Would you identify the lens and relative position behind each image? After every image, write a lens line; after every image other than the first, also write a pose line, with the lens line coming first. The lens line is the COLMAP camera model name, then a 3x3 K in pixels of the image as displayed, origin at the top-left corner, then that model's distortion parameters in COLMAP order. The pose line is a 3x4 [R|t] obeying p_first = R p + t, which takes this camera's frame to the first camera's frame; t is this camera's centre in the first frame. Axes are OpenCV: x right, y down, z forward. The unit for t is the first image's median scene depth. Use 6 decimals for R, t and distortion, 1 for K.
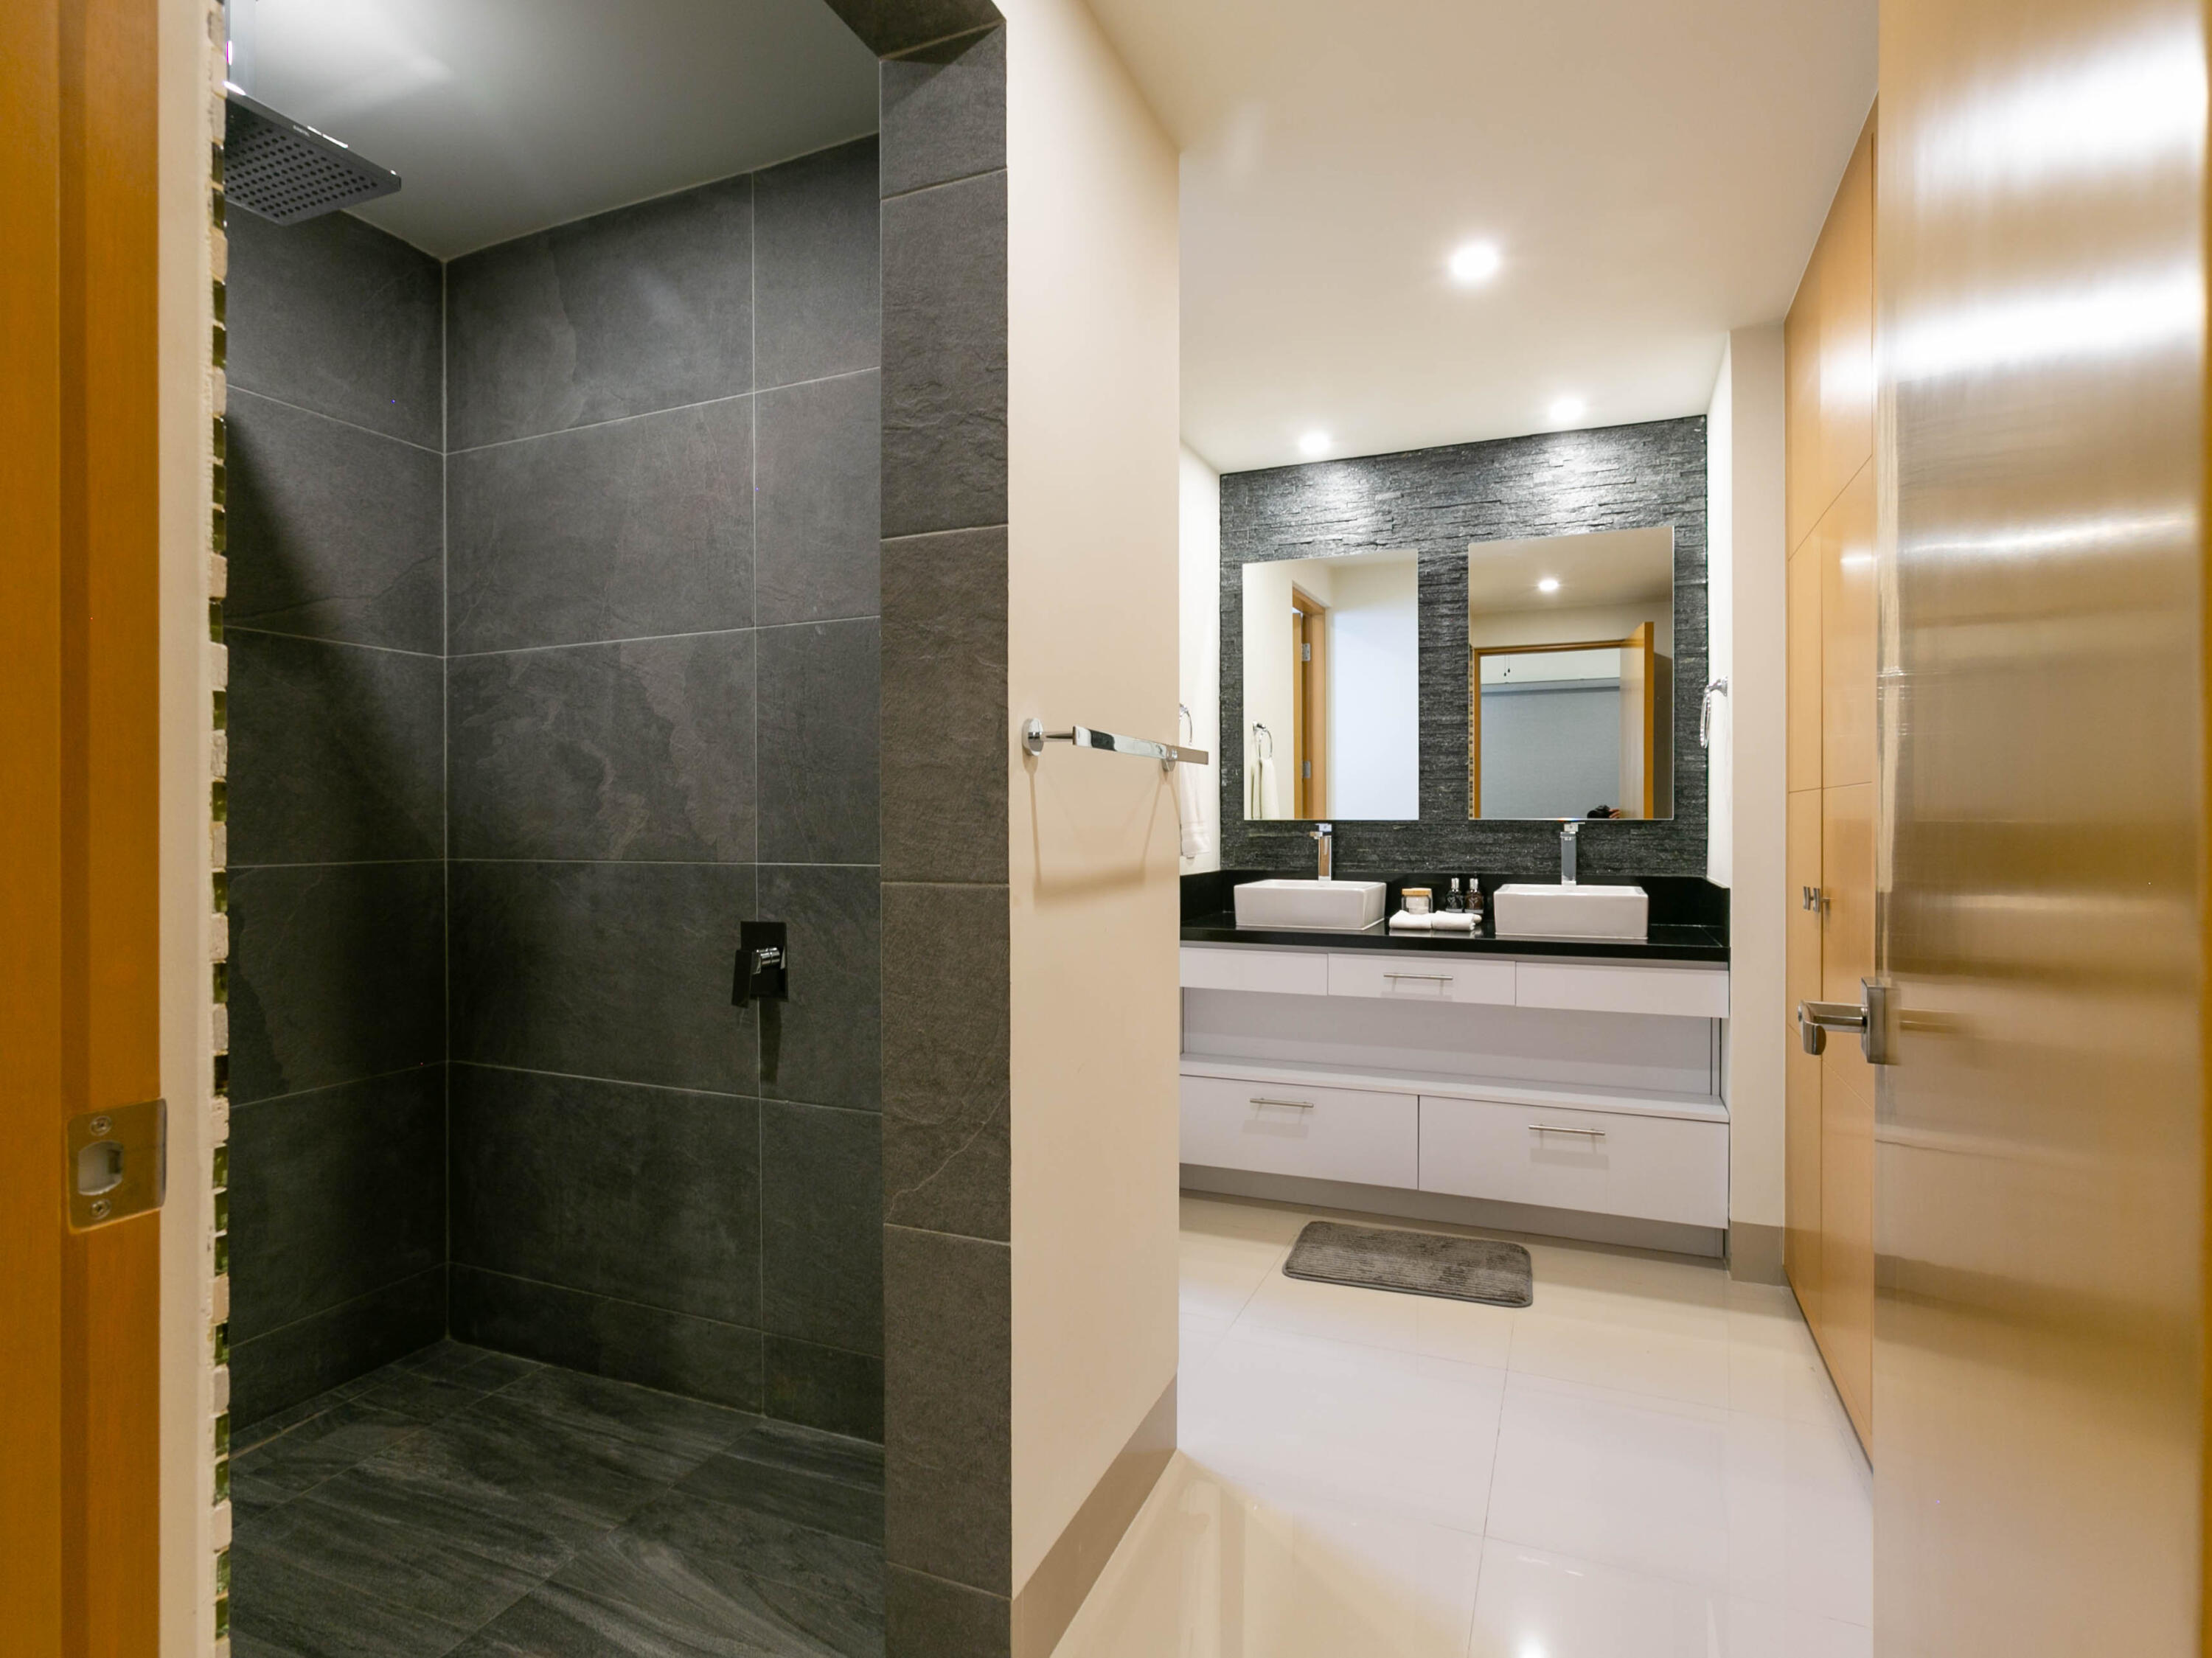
lens RADIAL K [[1129.2, 0, 1107.3], [0, 1129.2, 823.1], [0, 0, 1]] dist [-0.010998, 0.007442]
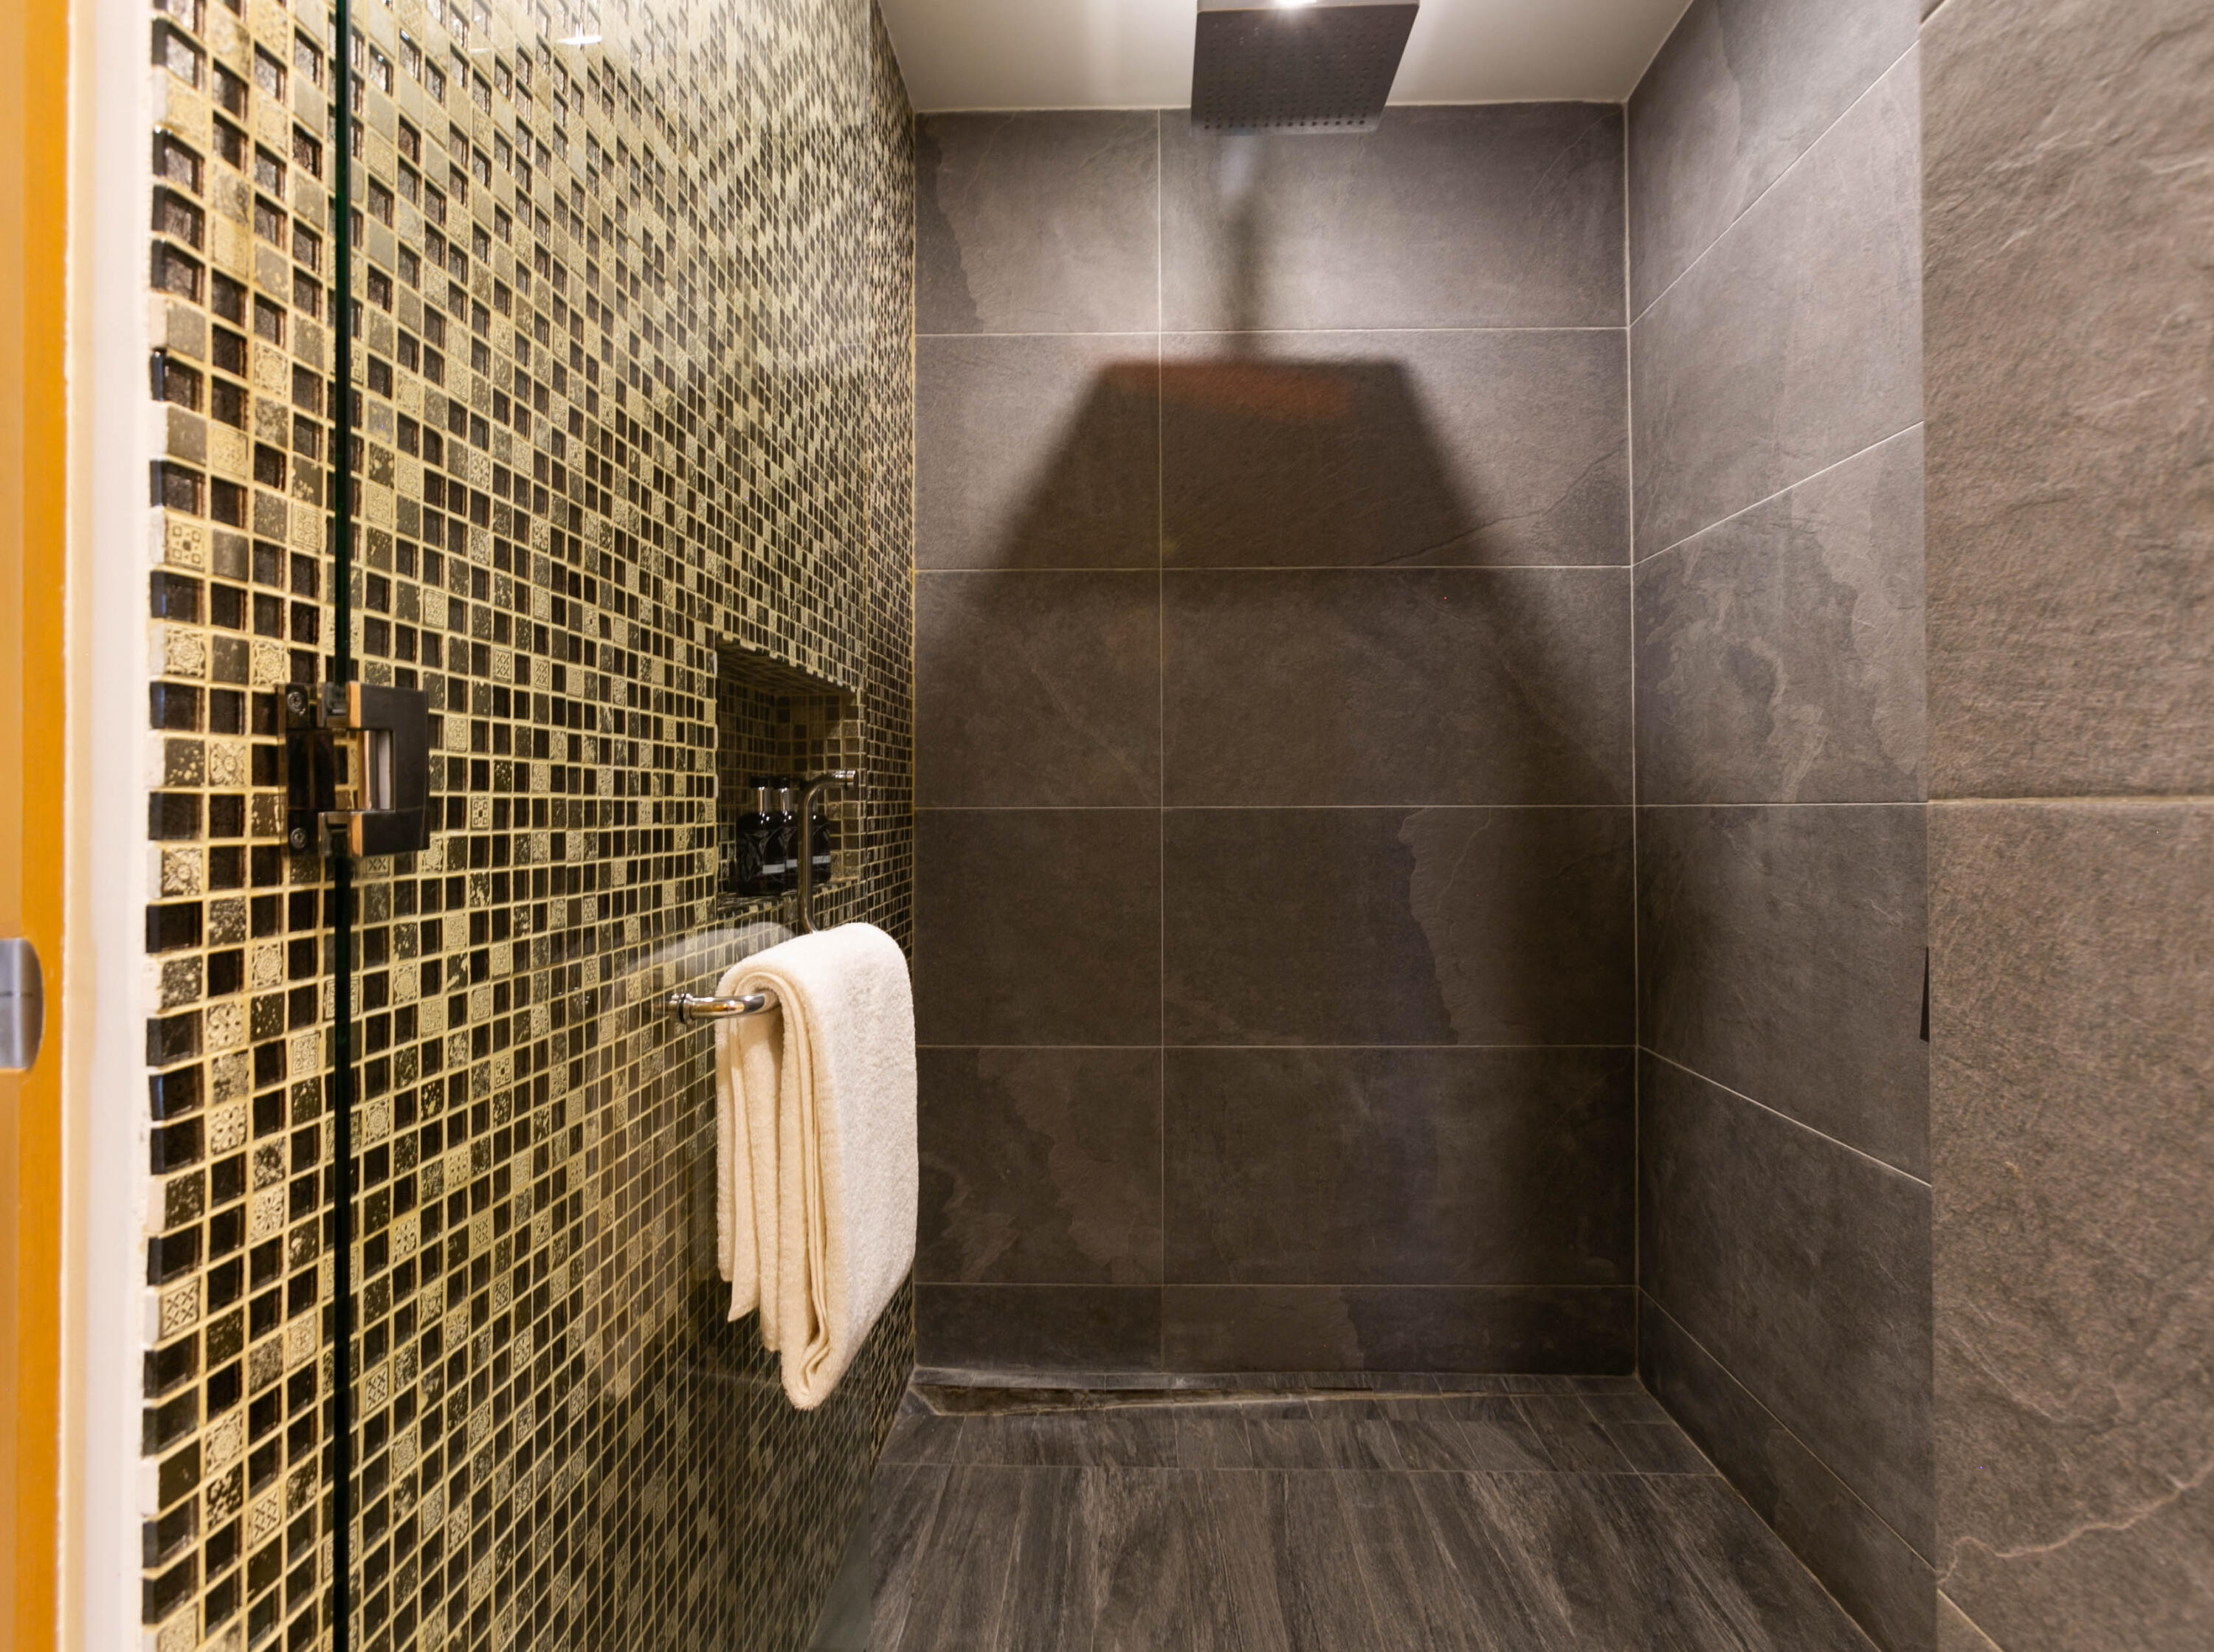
lens RADIAL K [[1130.2, 0, 1117.7], [0, 1130.2, 795.9], [0, 0, 1]] dist [-0.010998, 0.007442]
pose [[0.366806, -0.008693, -0.930257, 0.061671], [-0.000768, 0.999953, -0.009647, 0.036824], [0.930297, 0.004253, 0.366782, 0.366312]]
